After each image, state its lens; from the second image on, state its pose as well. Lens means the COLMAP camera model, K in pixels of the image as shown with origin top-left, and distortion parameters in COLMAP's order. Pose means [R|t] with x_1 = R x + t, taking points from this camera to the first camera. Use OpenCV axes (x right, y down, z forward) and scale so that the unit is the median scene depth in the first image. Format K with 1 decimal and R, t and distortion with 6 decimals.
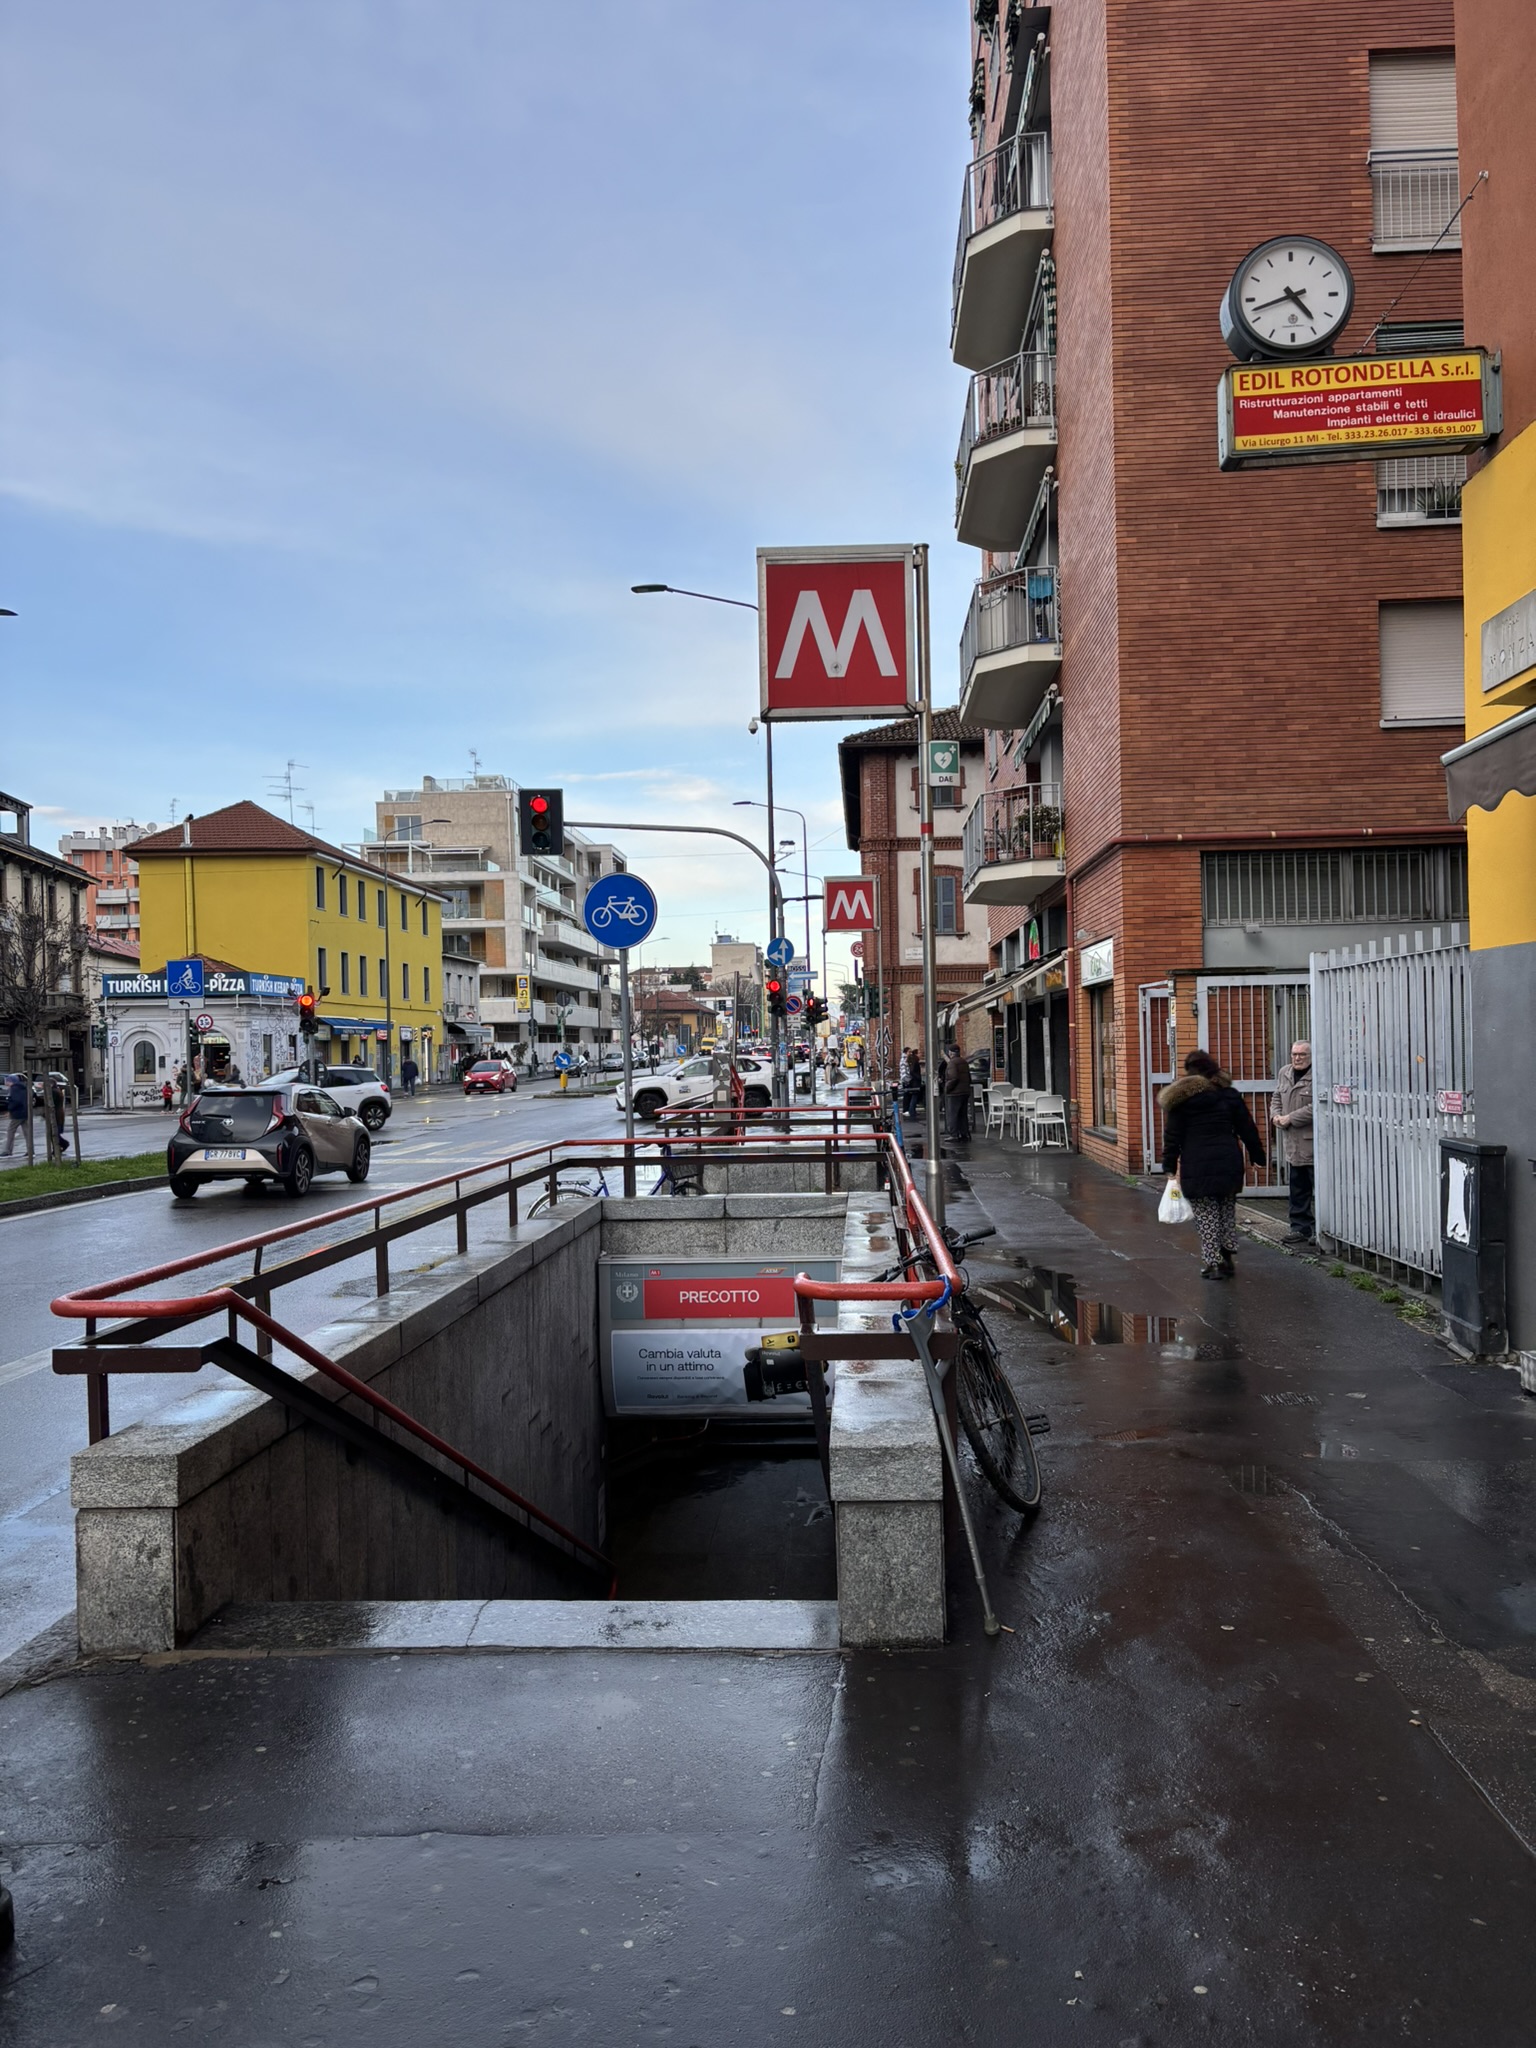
lens RADIAL K [[1539.8, 0, 776.3], [0, 1539.8, 1025.7], [0, 0, 1]] dist [0.046924, -0.055661]
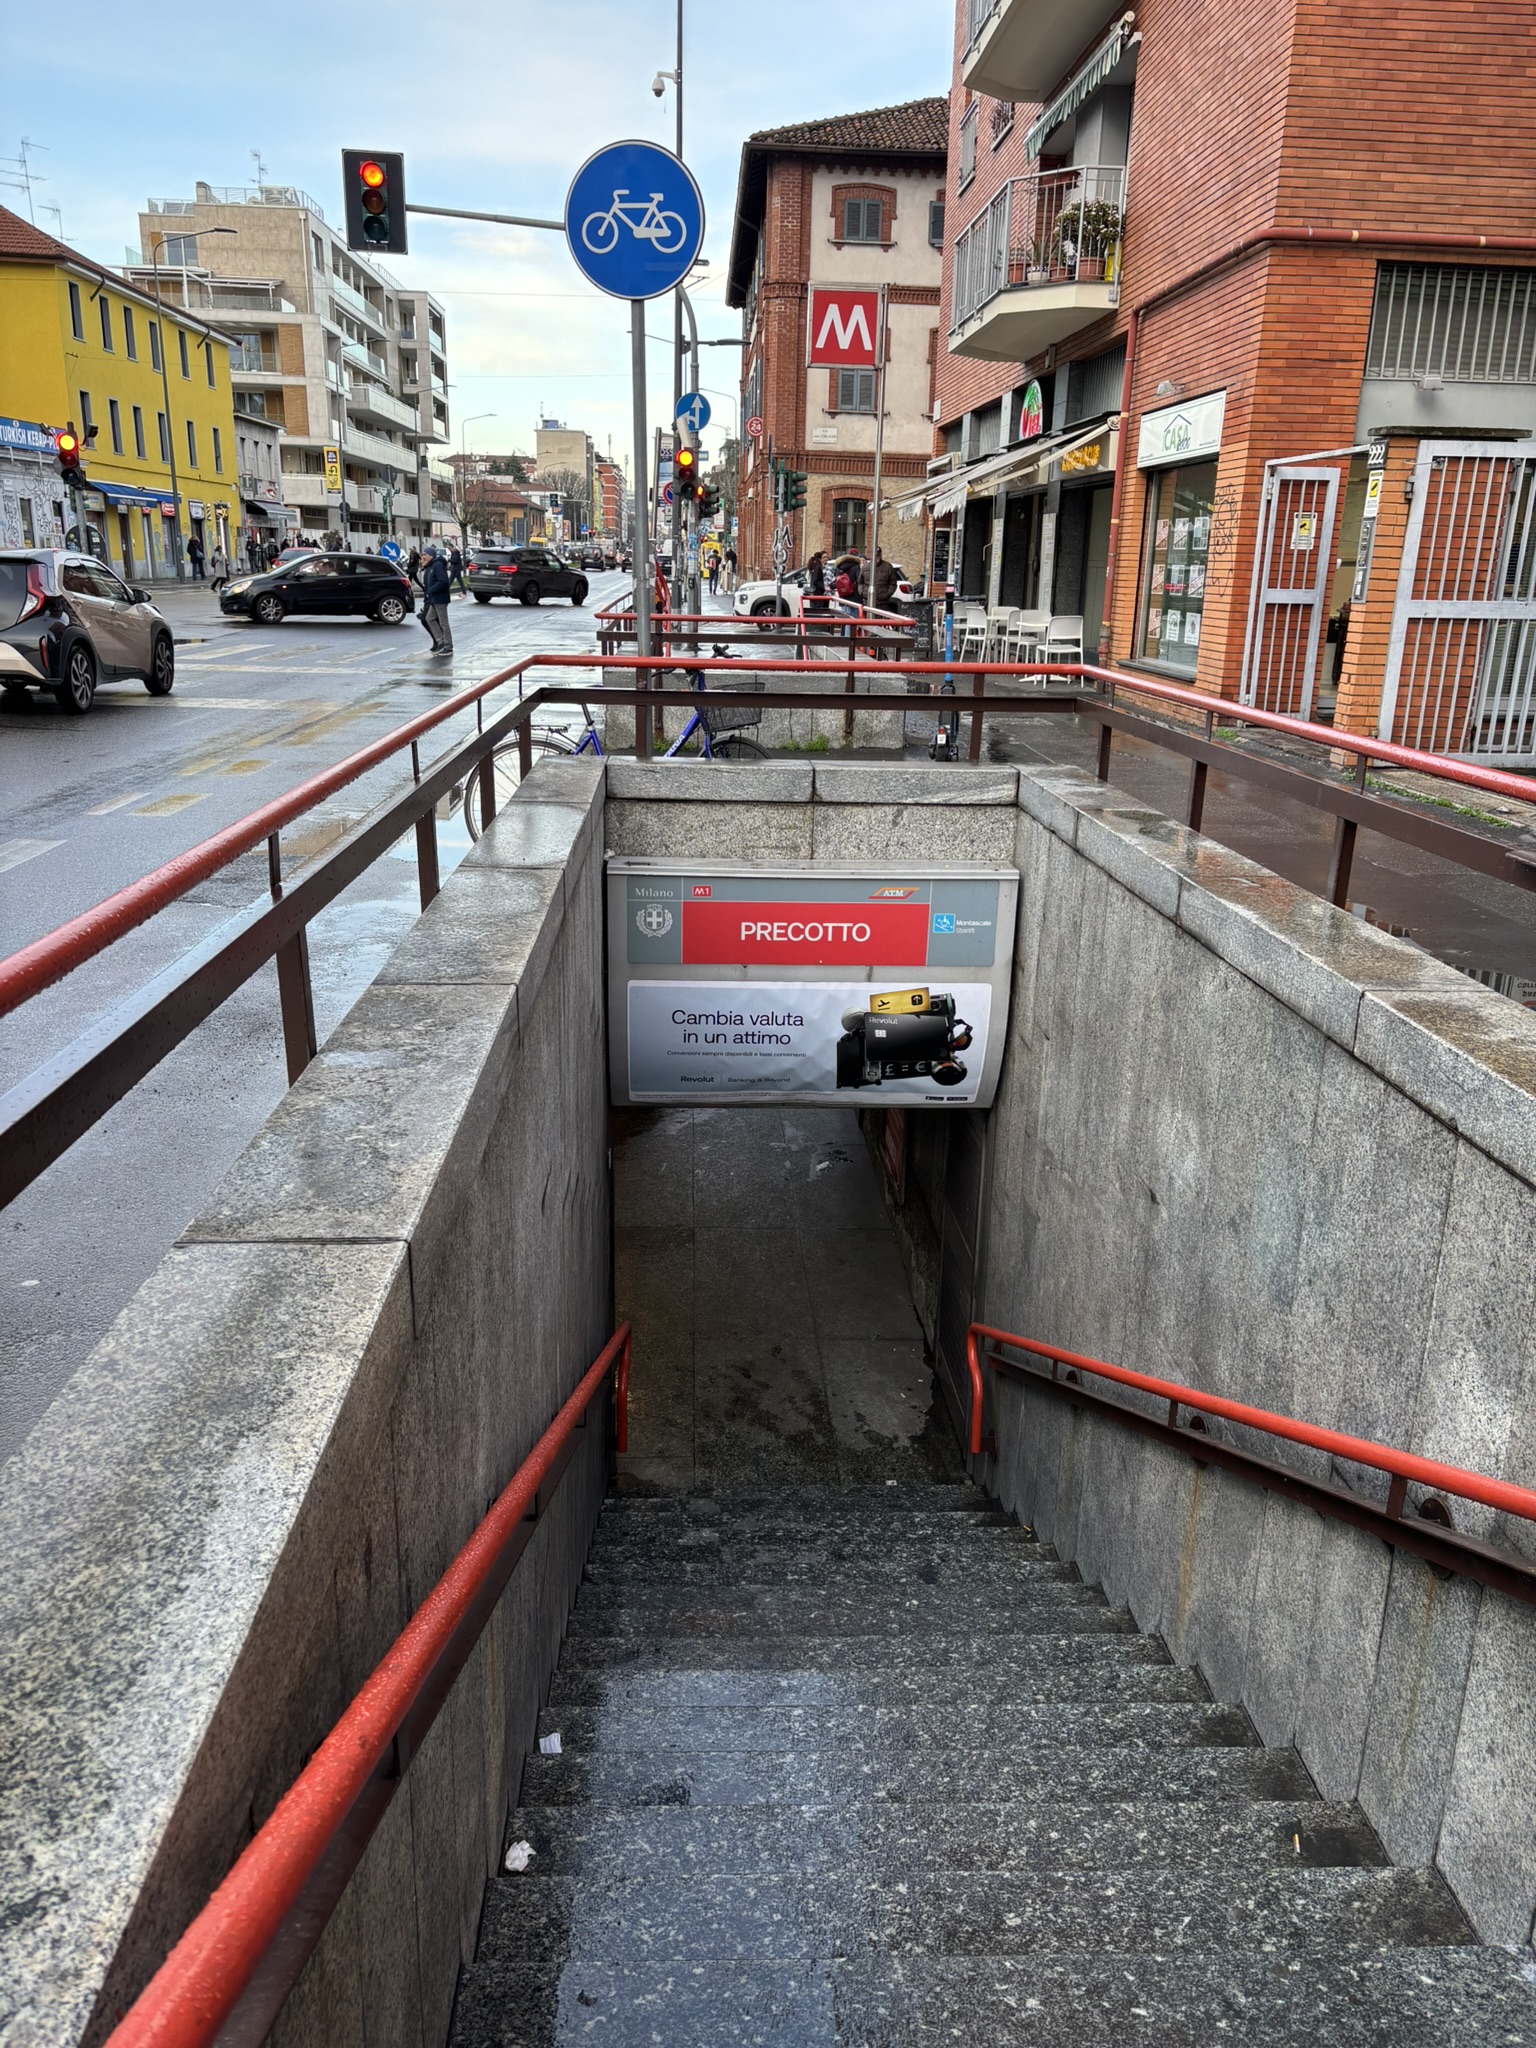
lens RADIAL K [[1539.8, 0, 771.6], [0, 1539.8, 1041.5], [0, 0, 1]] dist [0.046924, -0.055661]
pose [[0.993372, 0.011788, 0.114341, -0.030783], [-0.046779, 0.950088, 0.308456, 0.007749], [-0.104998, -0.311760, 0.944342, 0.105187]]
